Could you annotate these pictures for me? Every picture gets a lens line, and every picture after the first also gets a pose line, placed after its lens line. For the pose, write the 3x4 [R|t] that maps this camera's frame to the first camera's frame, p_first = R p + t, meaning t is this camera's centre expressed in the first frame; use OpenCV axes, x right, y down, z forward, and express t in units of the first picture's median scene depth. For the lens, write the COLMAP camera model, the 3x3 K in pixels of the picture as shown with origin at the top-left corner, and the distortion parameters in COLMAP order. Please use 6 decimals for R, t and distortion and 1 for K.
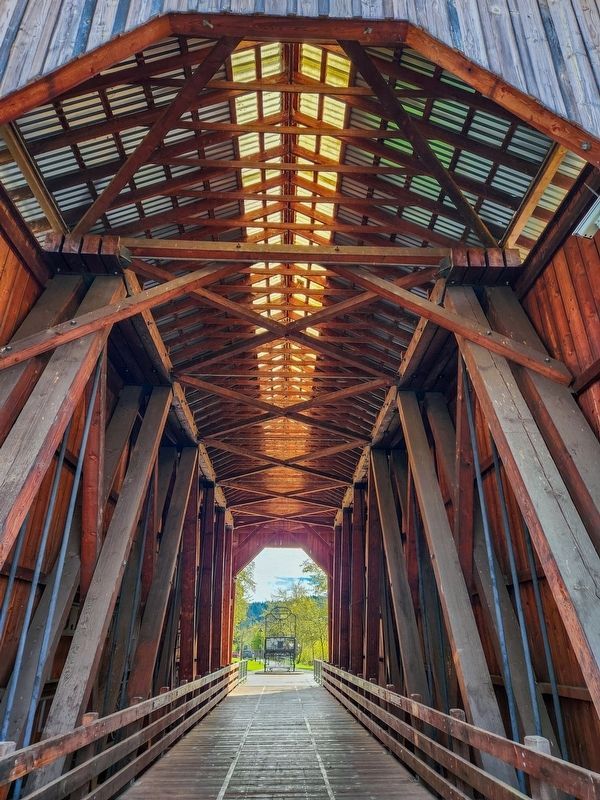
lens RADIAL K [[541.4, 0, 306.2], [0, 541.4, 403.9], [0, 0, 1]] dist [0.050629, -0.039958]
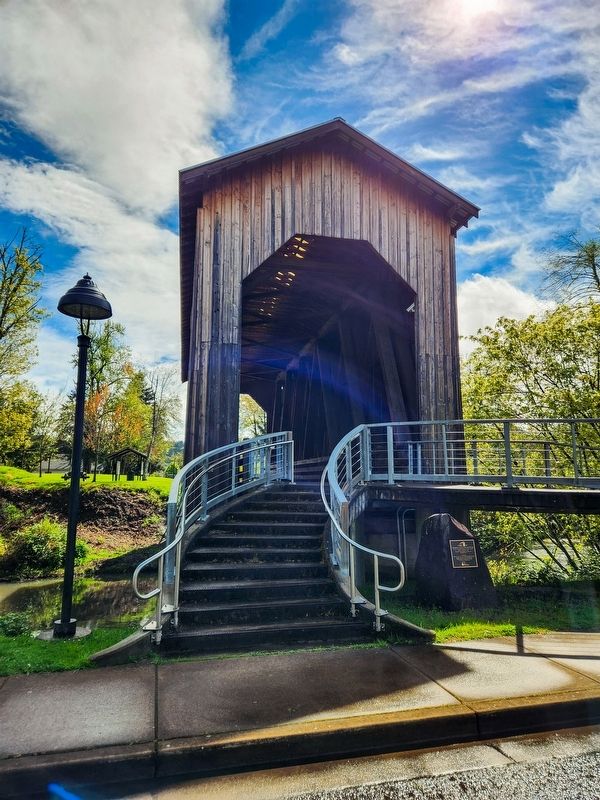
lens RADIAL K [[541.4, 0, 301.8], [0, 541.4, 401.5], [0, 0, 1]] dist [0.050629, -0.039958]
pose [[0.984192, 0.008826, 0.176885, -0.768785], [-0.055893, 0.963195, 0.262928, -0.601181], [-0.168054, -0.268658, 0.948462, -2.283793]]
